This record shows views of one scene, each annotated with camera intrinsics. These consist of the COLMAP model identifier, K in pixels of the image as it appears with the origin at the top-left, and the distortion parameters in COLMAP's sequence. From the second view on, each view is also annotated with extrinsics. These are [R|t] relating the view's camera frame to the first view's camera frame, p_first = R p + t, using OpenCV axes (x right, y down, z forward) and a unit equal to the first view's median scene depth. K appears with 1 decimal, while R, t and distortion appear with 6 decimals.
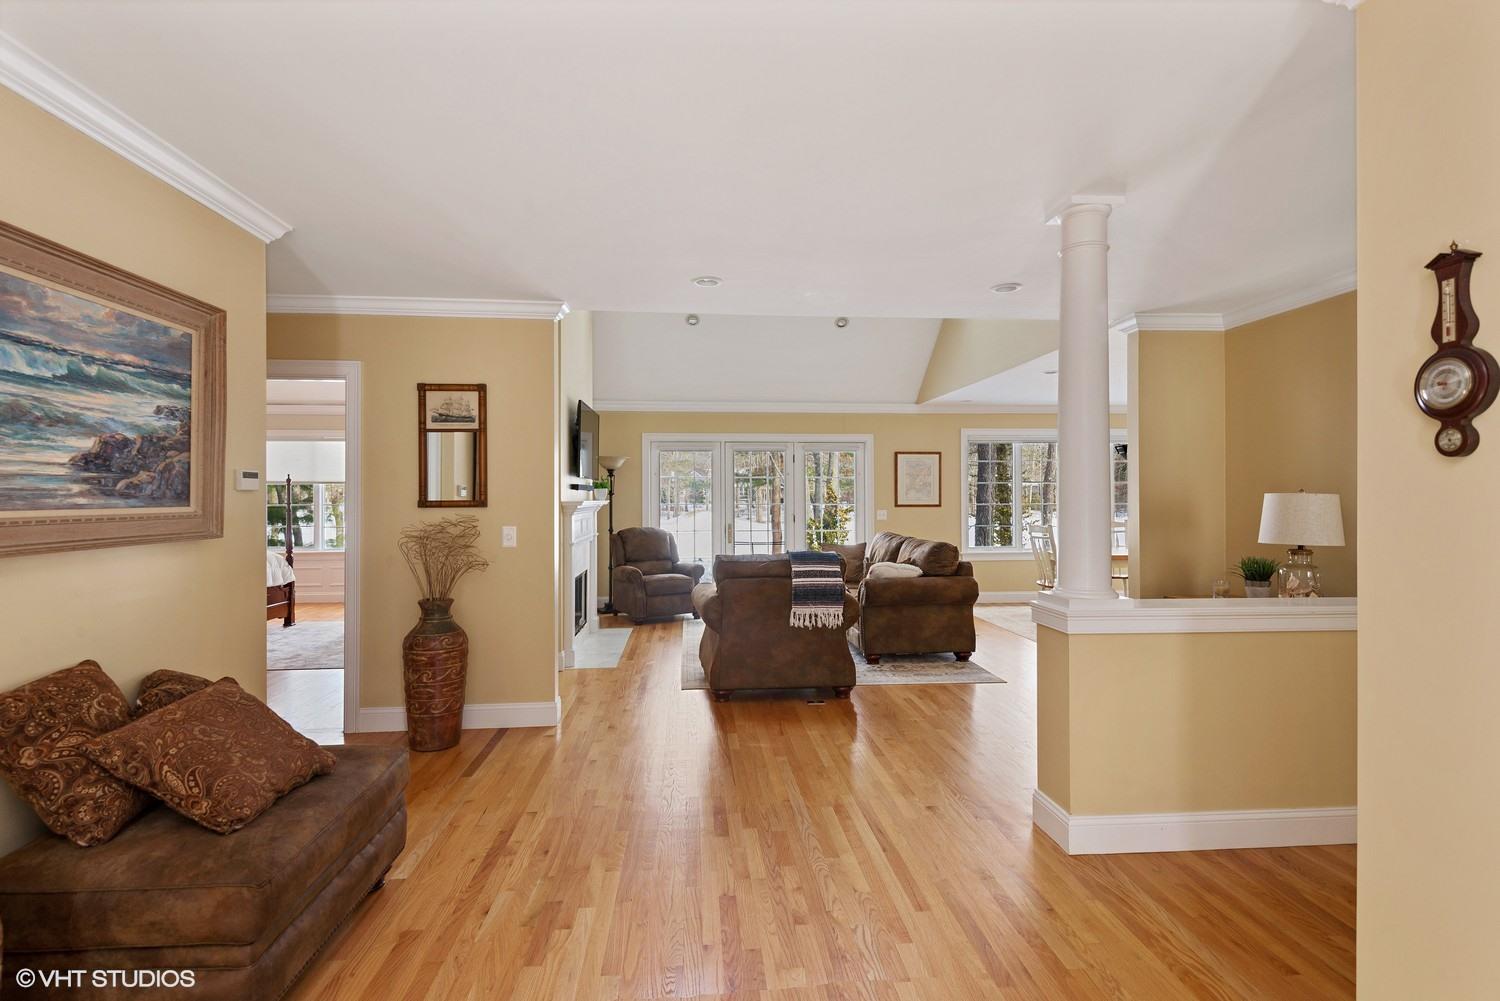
lens RADIAL K [[736.5, 0, 729.4], [0, 736.5, 497.5], [0, 0, 1]] dist [0.000801, -0.000014]
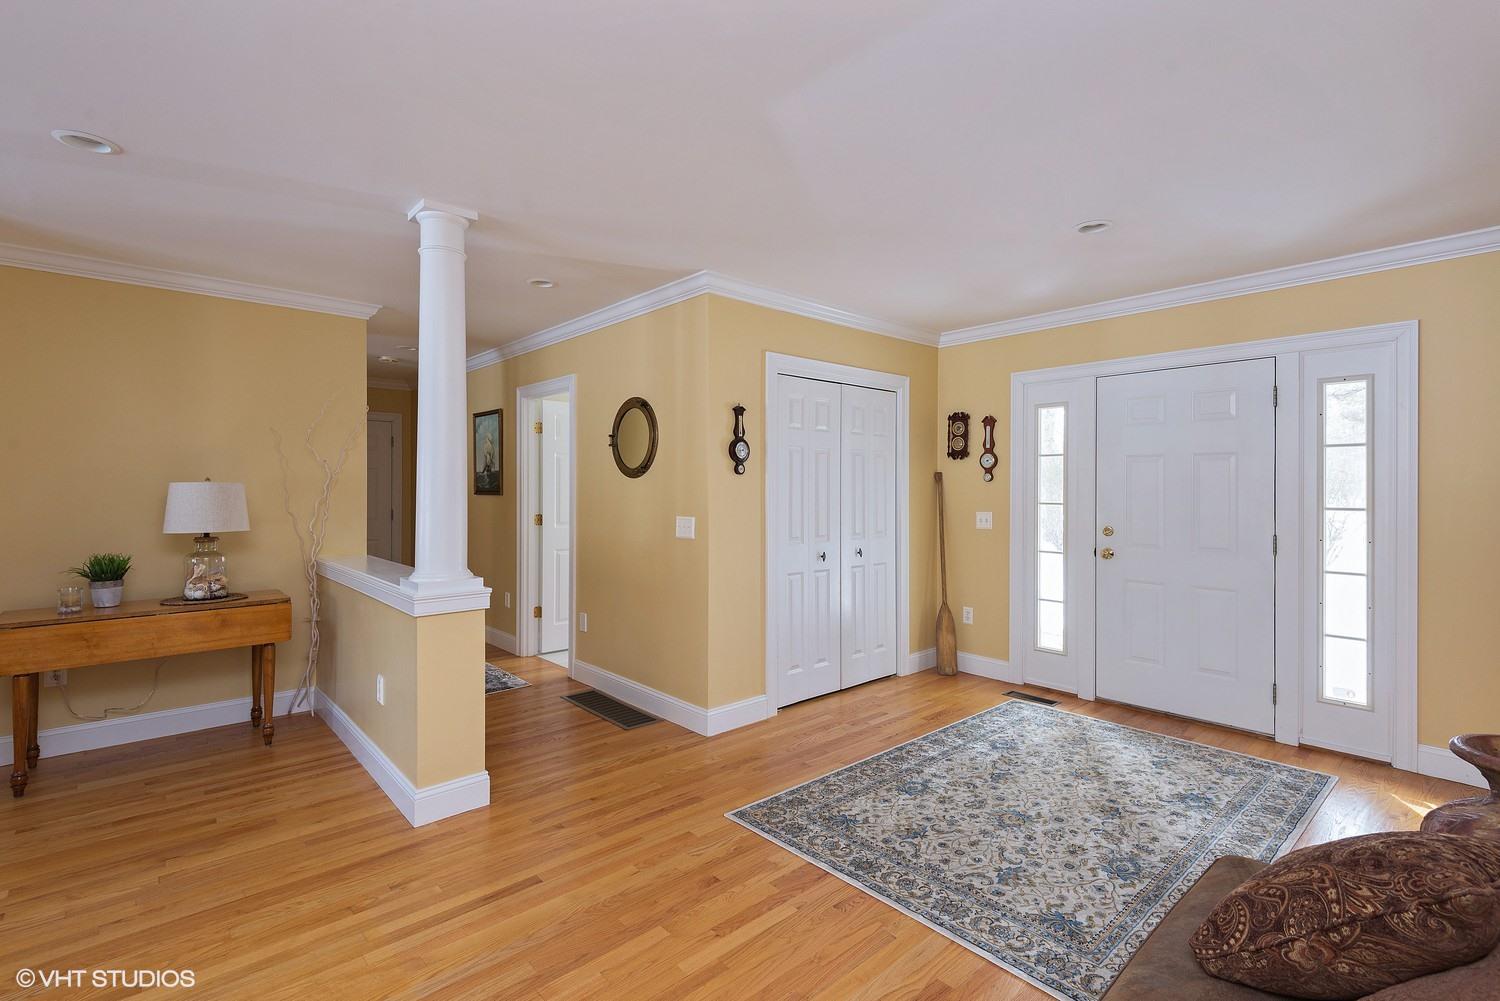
lens RADIAL K [[697.5, 0, 748.7], [0, 697.5, 486.2], [0, 0, 1]] dist [0.022804, -0.024805]
pose [[-0.626386, 0.001547, 0.779511, -0.224704], [-0.002235, 0.999990, -0.003781, 0.000452], [-0.779510, -0.004111, -0.626377, 0.488334]]
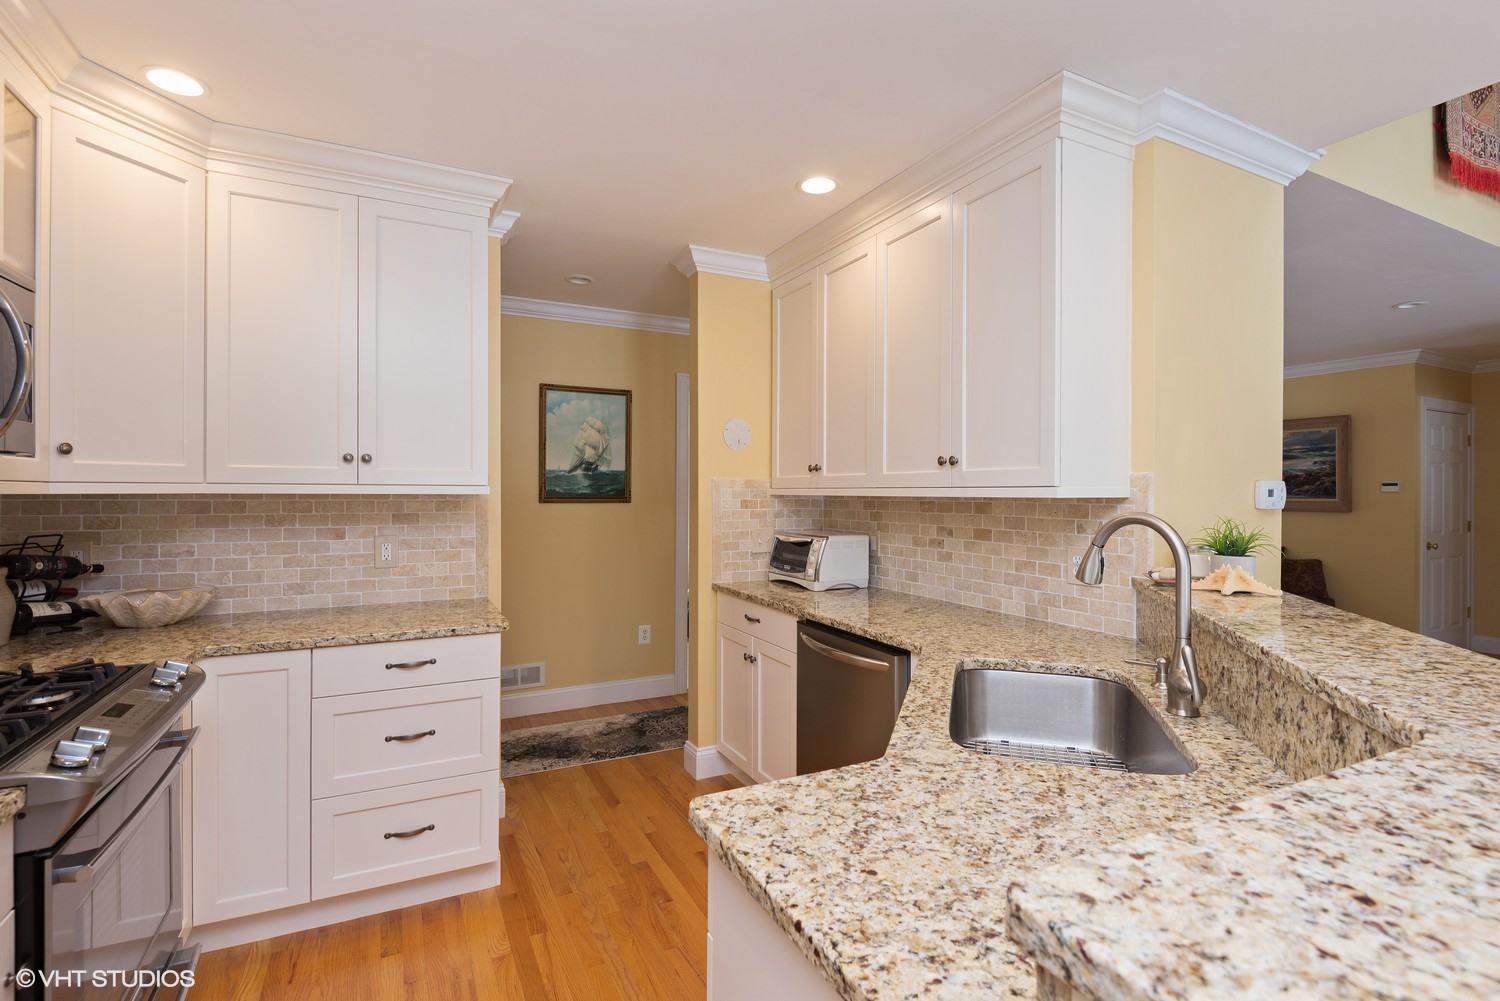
lens RADIAL K [[679.8, 0, 747.0], [0, 679.8, 493.8], [0, 0, 1]] dist [0.034525, -0.022233]
pose [[-0.919768, -0.001915, -0.392457, 0.673987], [-0.002387, 0.999997, 0.000715, -0.000488], [0.392455, 0.001595, -0.919770, 0.794072]]
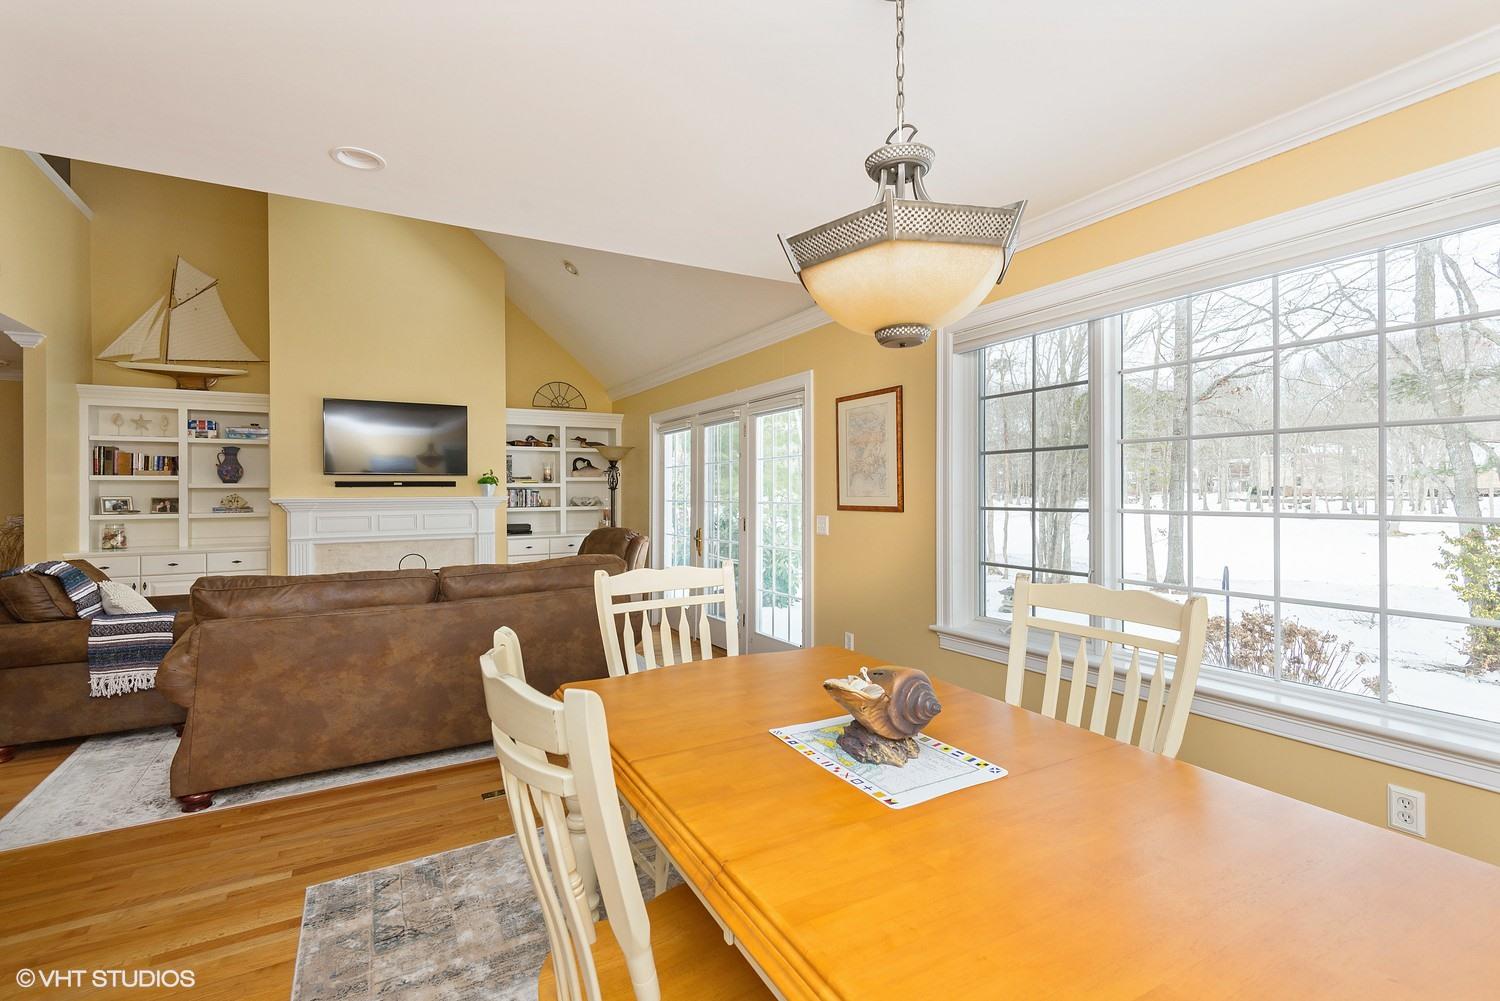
lens RADIAL K [[679.8, 0, 747.0], [0, 679.8, 493.8], [0, 0, 1]] dist [0.034525, -0.022233]
pose [[0.438554, 0.001833, -0.898703, 0.729365], [0.007244, 0.999958, 0.005574, -0.001275], [0.898675, -0.008954, 0.438523, 0.896782]]
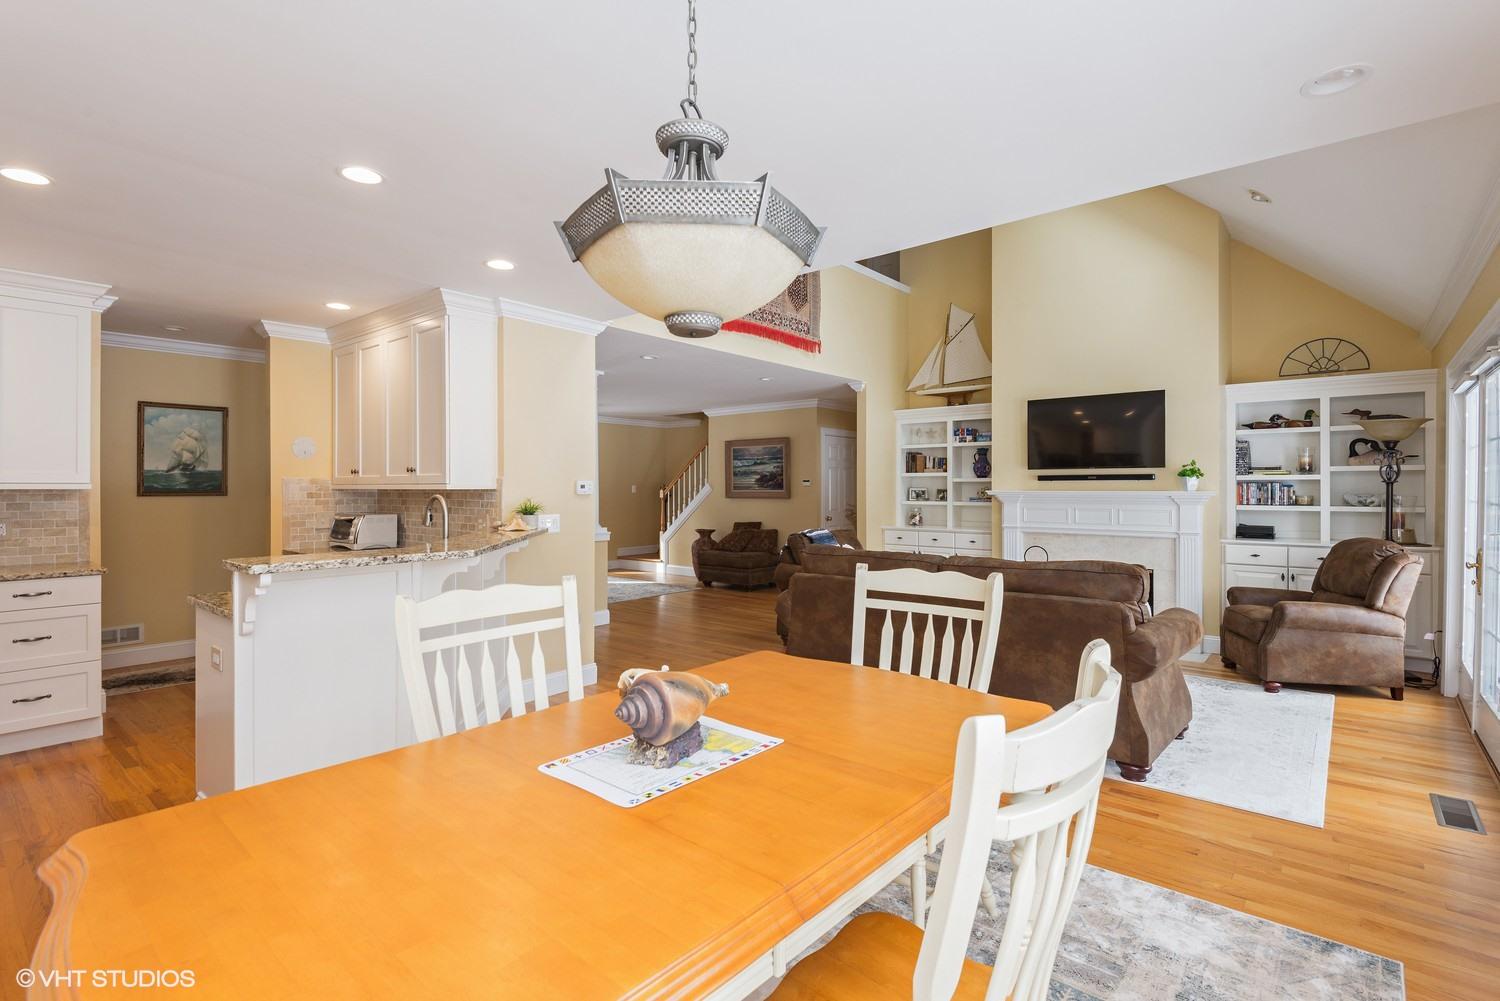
lens RADIAL K [[697.5, 0, 748.7], [0, 697.5, 486.2], [0, 0, 1]] dist [0.022804, -0.024805]
pose [[-0.691090, -0.000659, -0.722768, 0.695997], [0.001794, 0.999995, -0.002626, 0.000402], [0.722766, -0.003111, -0.691086, 1.153671]]
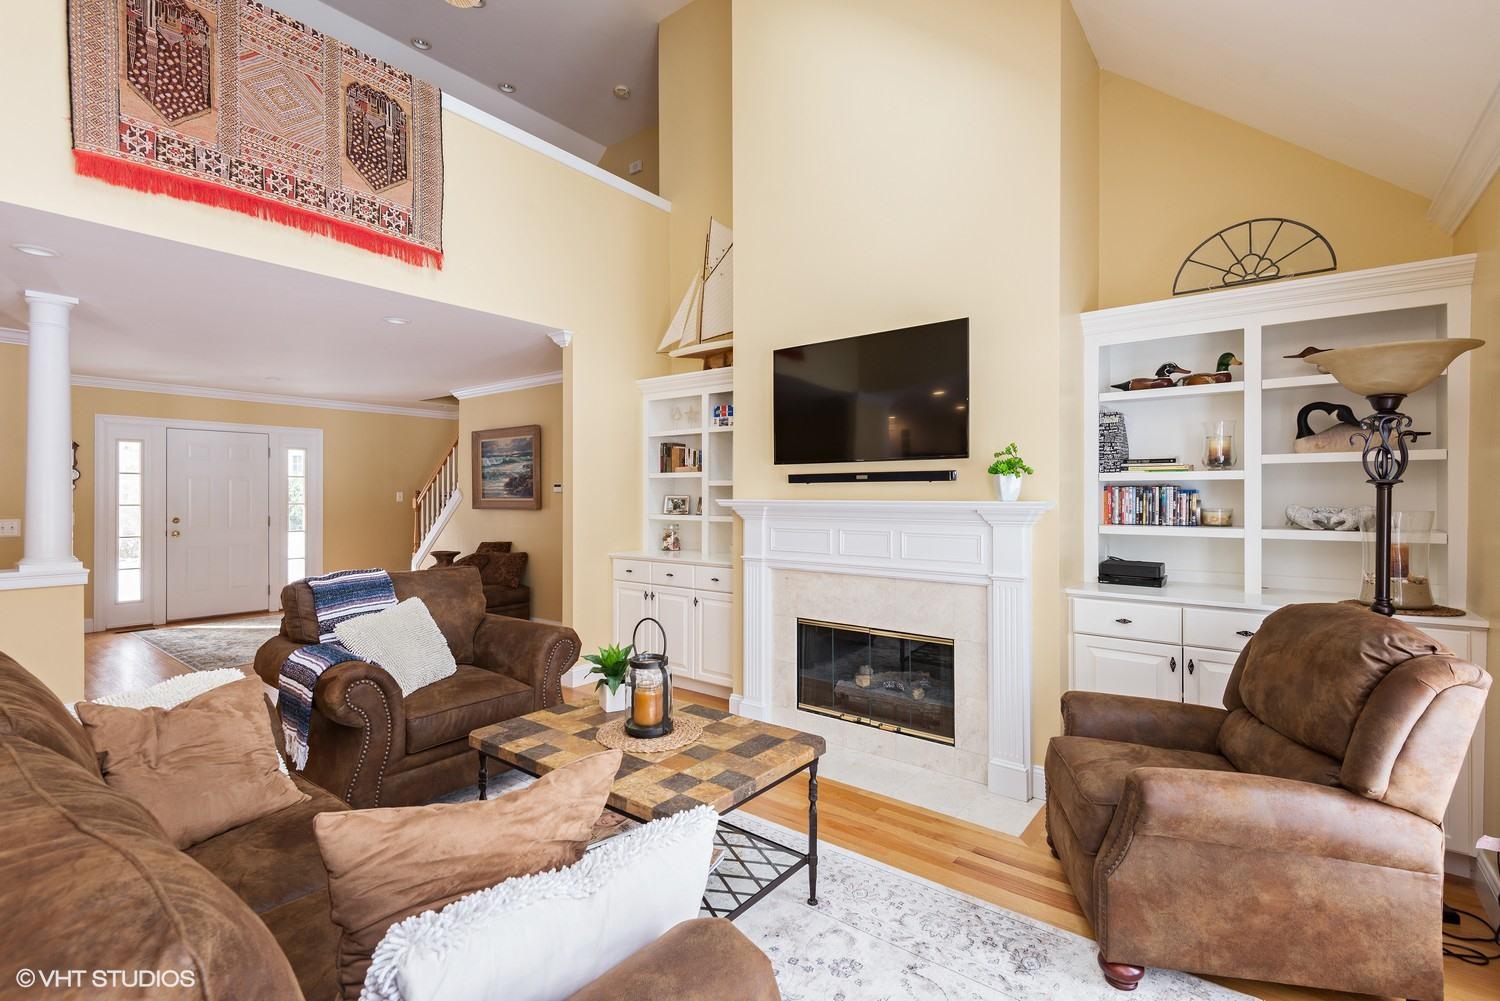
lens RADIAL K [[679.8, 0, 747.0], [0, 679.8, 493.8], [0, 0, 1]] dist [0.034525, -0.022233]
pose [[-0.659506, -0.002145, -0.751696, 0.232203], [0.000840, 0.999993, -0.003591, 0.001813], [0.751699, -0.003000, -0.659500, 1.124897]]
